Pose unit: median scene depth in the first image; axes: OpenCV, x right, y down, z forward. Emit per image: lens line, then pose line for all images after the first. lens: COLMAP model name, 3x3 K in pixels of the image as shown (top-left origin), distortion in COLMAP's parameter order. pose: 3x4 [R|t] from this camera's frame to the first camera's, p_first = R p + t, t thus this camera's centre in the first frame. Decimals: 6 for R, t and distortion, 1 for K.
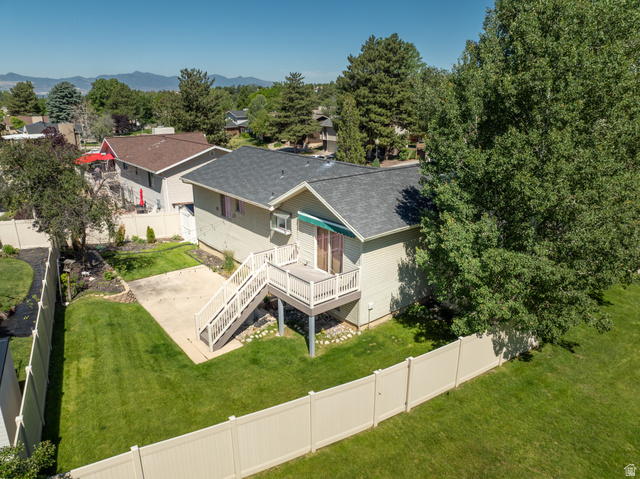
lens RADIAL K [[450.1, 0, 319.7], [0, 450.1, 240.6], [0, 0, 1]] dist [-0.041511, 0.011971]
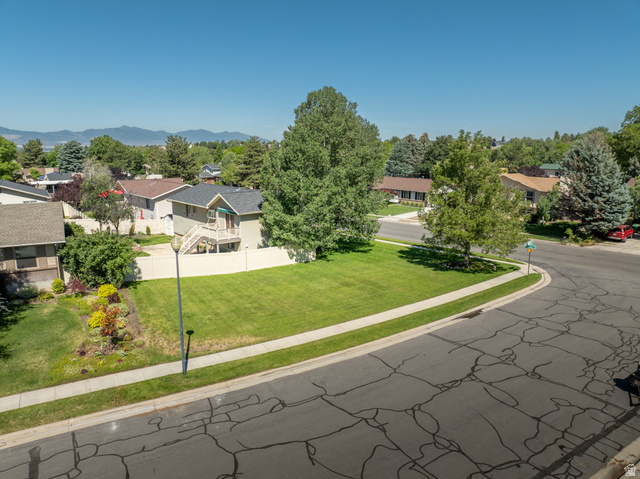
lens RADIAL K [[450.1, 0, 319.7], [0, 450.1, 240.6], [0, 0, 1]] dist [-0.041511, 0.011971]
pose [[0.999378, -0.004453, 0.034969, 0.253838], [0.008378, 0.993571, -0.112899, 0.237468], [-0.034241, 0.113122, 0.992991, -0.822825]]
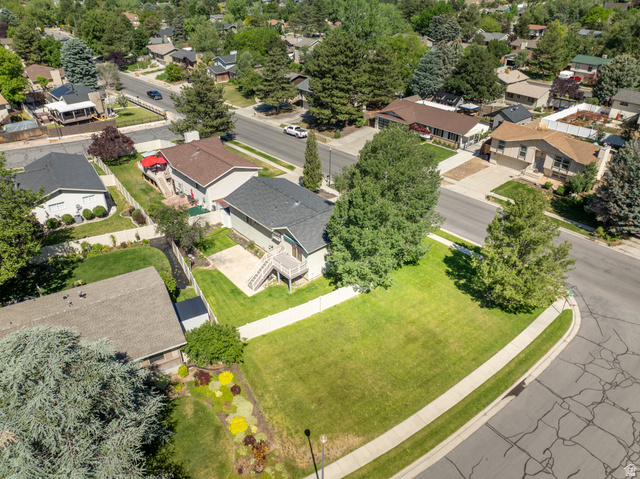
lens RADIAL K [[450.1, 0, 319.7], [0, 450.1, 240.6], [0, 0, 1]] dist [-0.041511, 0.011971]
pose [[0.999294, -0.019075, 0.032356, 0.044311], [0.010873, 0.971473, 0.236902, -0.401303], [-0.035952, -0.236383, 0.970995, -0.918464]]
